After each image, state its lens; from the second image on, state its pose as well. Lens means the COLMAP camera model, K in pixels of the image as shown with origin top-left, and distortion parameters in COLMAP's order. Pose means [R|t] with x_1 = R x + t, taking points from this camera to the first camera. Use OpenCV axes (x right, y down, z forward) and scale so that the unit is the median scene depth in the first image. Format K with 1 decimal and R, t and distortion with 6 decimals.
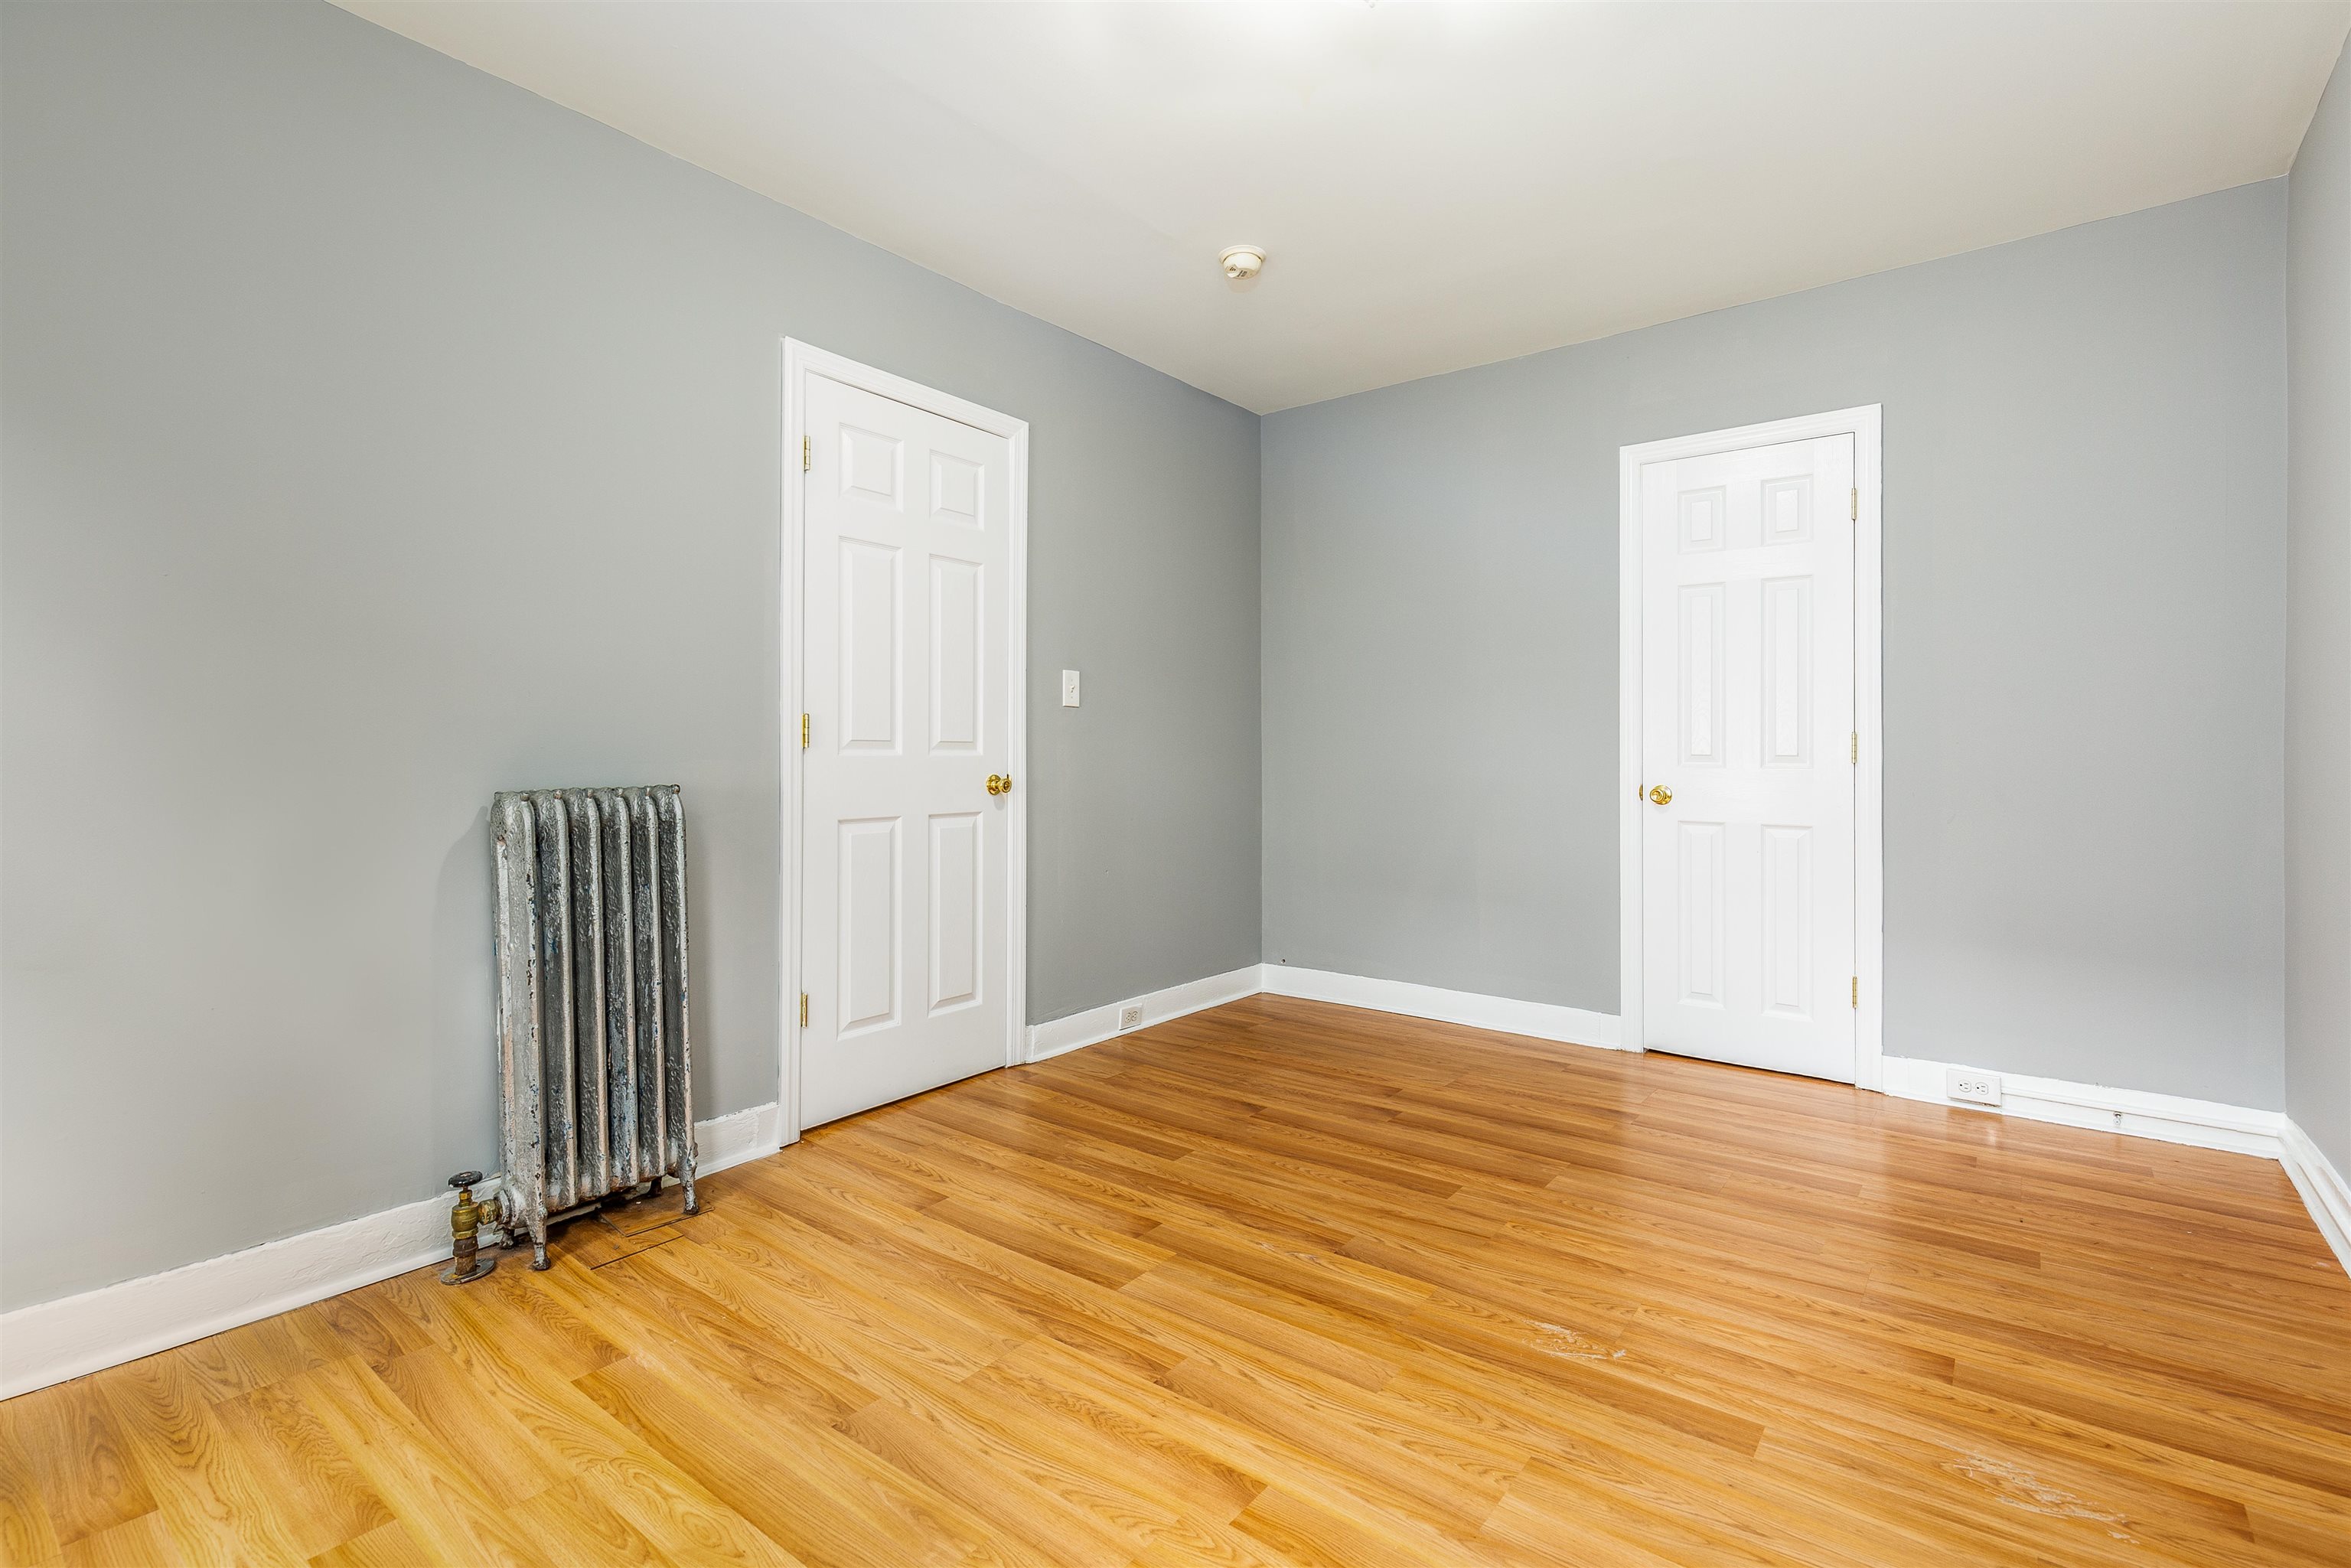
lens RADIAL K [[1109.2, 0, 1198.6], [0, 1109.2, 786.7], [0, 0, 1]] dist [-0.003422, -0.000274]
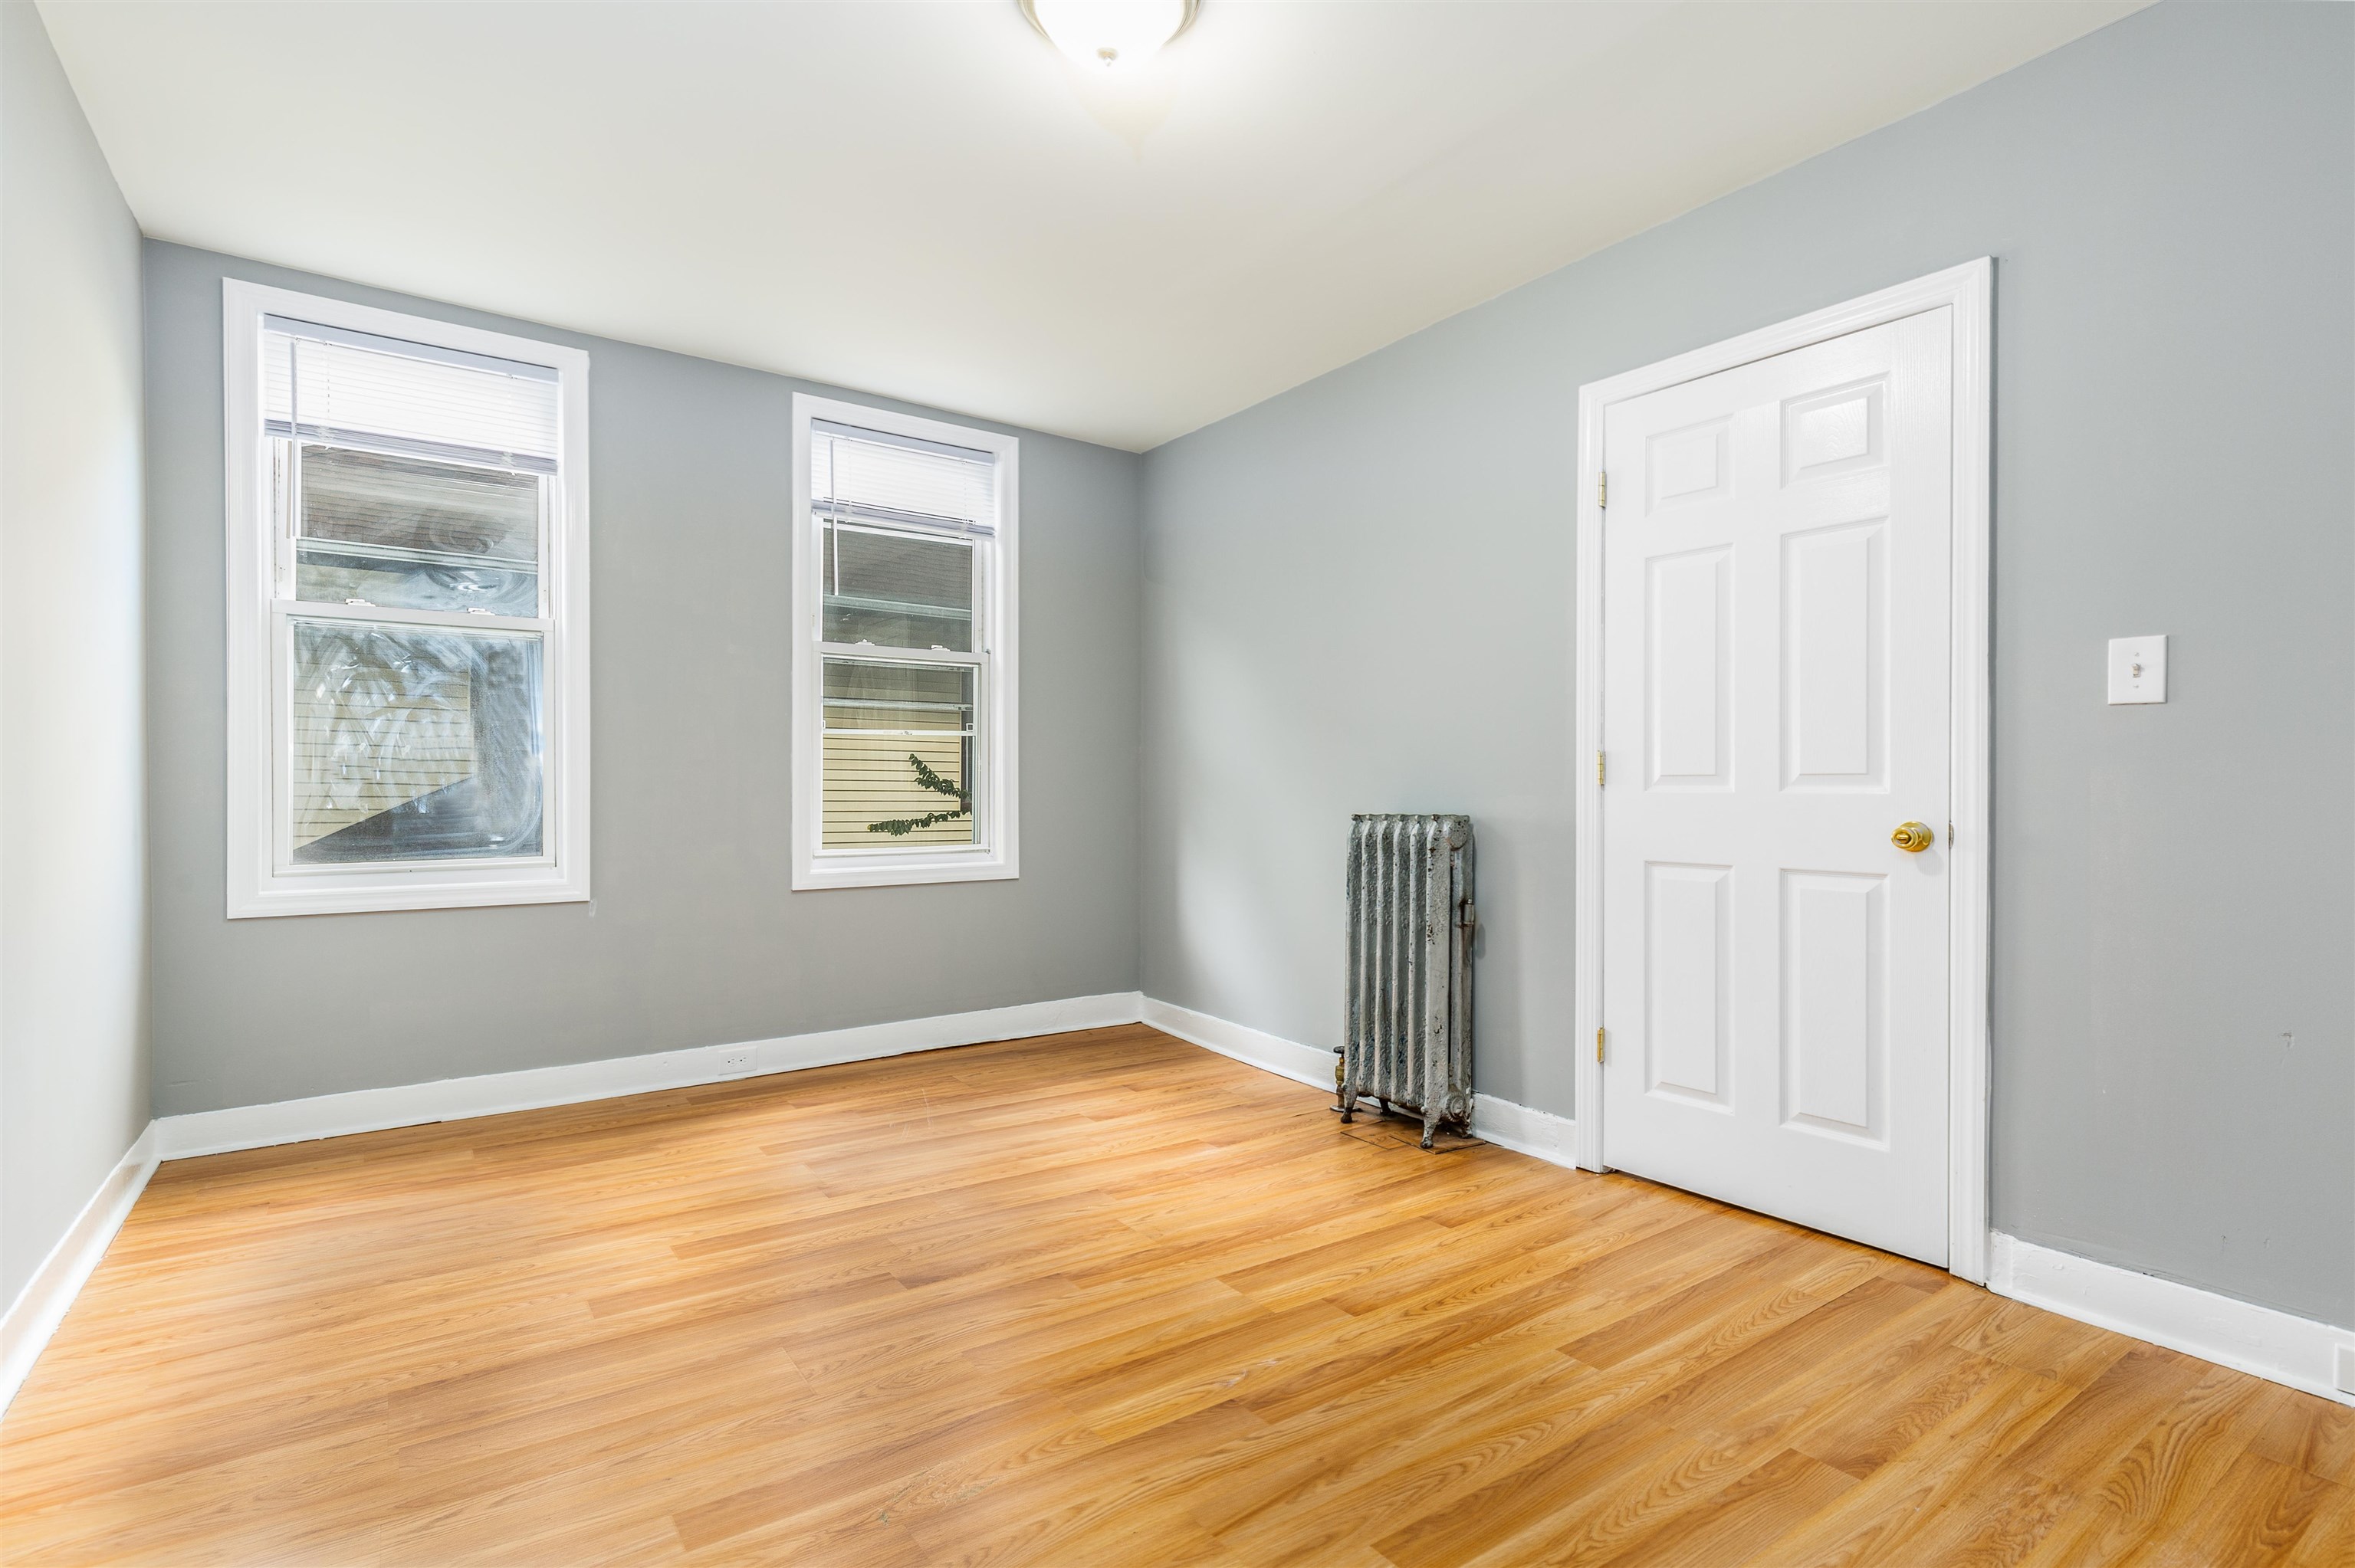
lens RADIAL K [[1111.0, 0, 1200.7], [0, 1111.0, 786.7], [0, 0, 1]] dist [-0.003422, -0.000274]
pose [[-0.292055, -0.001633, -0.956400, 0.762224], [-0.033386, 0.999406, 0.008488, -0.030564], [0.955819, 0.034409, -0.291936, 1.003789]]
